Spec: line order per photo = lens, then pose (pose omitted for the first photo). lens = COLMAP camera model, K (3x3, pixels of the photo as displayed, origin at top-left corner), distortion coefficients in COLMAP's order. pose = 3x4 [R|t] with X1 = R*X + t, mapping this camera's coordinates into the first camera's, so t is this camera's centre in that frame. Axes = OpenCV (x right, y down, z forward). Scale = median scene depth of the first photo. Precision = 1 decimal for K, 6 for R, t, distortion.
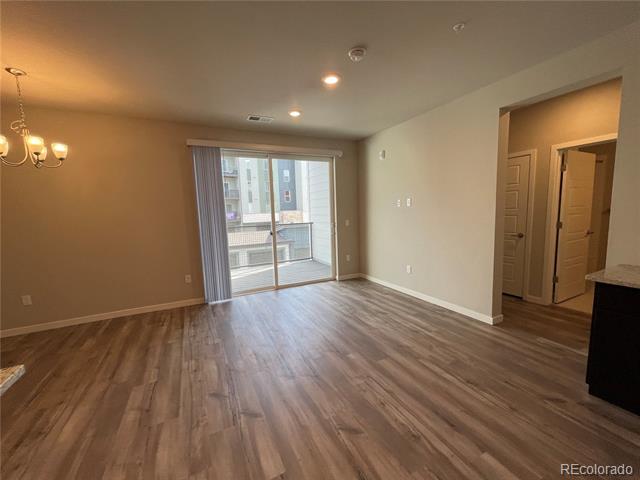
lens RADIAL K [[258.2, 0, 317.8], [0, 258.2, 240.2], [0, 0, 1]] dist [-0.001606, 0.000655]
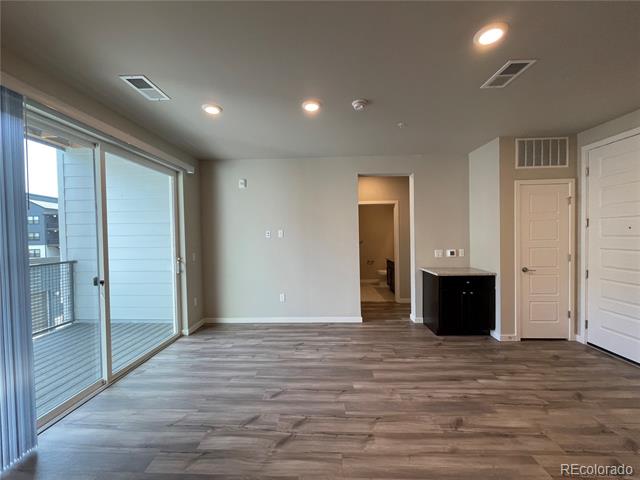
lens RADIAL K [[258.2, 0, 317.8], [0, 258.2, 240.2], [0, 0, 1]] dist [-0.001606, 0.000655]
pose [[0.476335, 0.007290, 0.879233, -0.622402], [0.101709, 0.992796, -0.063334, -0.045813], [-0.873361, 0.119594, 0.472163, 0.457182]]
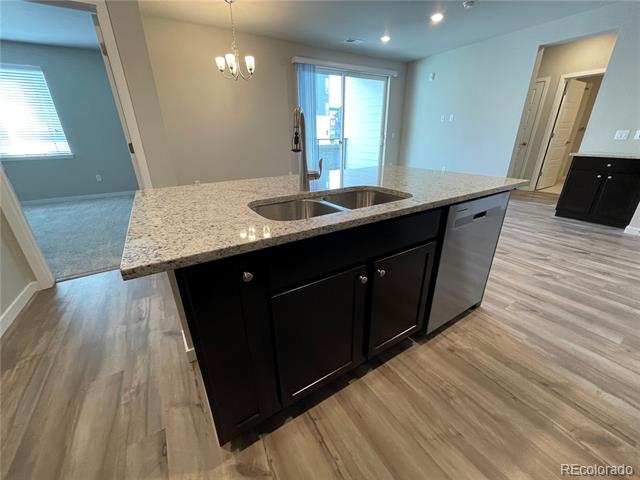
lens RADIAL K [[258.2, 0, 317.8], [0, 258.2, 240.2], [0, 0, 1]] dist [-0.001606, 0.000655]
pose [[0.995217, -0.021056, 0.095388, -0.597855], [-0.004905, 0.964488, 0.264081, 0.145575], [-0.097561, -0.263285, 0.959772, -0.482948]]
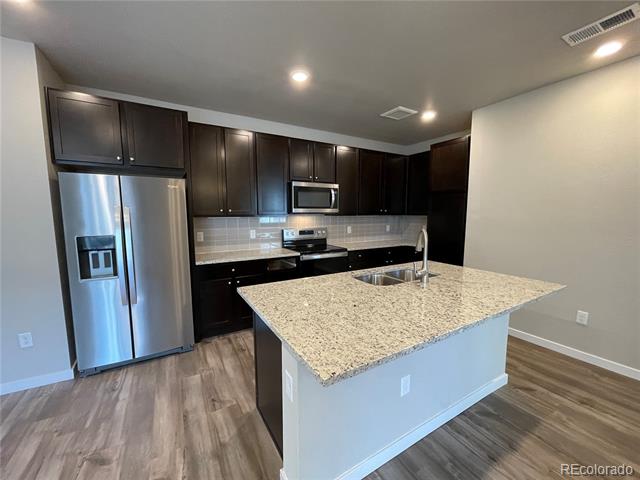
lens RADIAL K [[258.2, 0, 317.8], [0, 258.2, 240.2], [0, 0, 1]] dist [-0.001606, 0.000655]
pose [[-0.996770, 0.041814, -0.068564, -0.296036], [0.025583, 0.974609, 0.222449, -0.052975], [0.076124, 0.219976, -0.972530, 0.492726]]
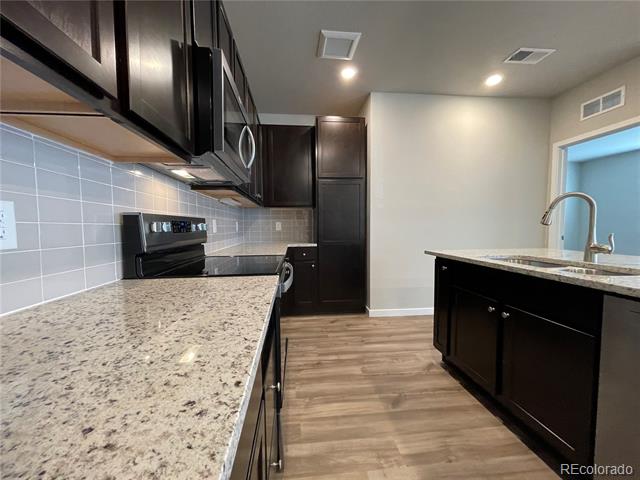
lens RADIAL K [[256.1, 0, 317.1], [0, 256.1, 241.5], [0, 0, 1]] dist [-0.000681, 0.000106]
pose [[-0.348783, 0.089712, -0.932900, -0.005166], [-0.092215, 0.987293, 0.129420, 0.130158], [0.932656, 0.131167, -0.336078, -0.343769]]
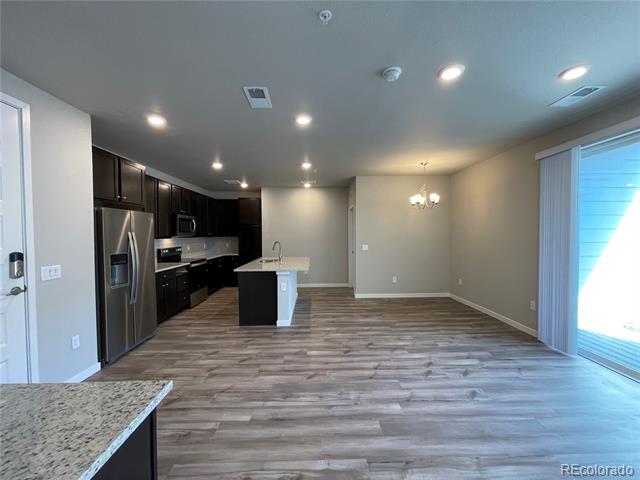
lens RADIAL K [[258.2, 0, 317.8], [0, 258.2, 240.2], [0, 0, 1]] dist [-0.001606, 0.000655]
pose [[-0.423038, 0.058574, -0.904217, 0.757914], [-0.084804, 0.990969, 0.103869, -0.131621], [0.902135, 0.120622, -0.414250, 0.805257]]
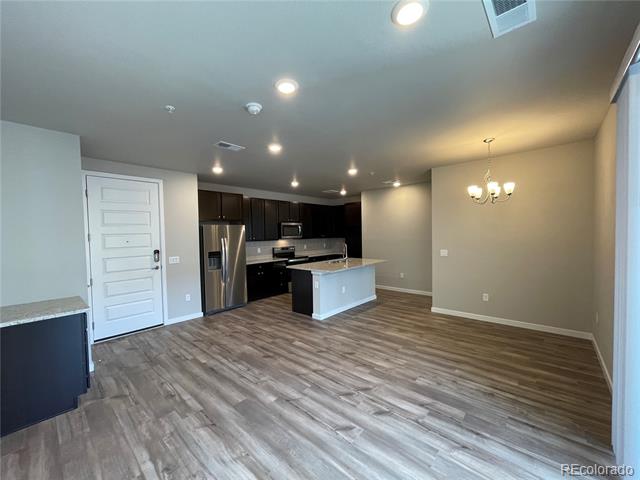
lens RADIAL K [[258.2, 0, 317.8], [0, 258.2, 240.2], [0, 0, 1]] dist [-0.001606, 0.000655]
pose [[-0.927295, 0.062205, -0.369128, 0.225303], [0.007611, 0.989025, 0.147552, -0.218012], [0.374255, 0.134015, -0.917591, 1.434529]]
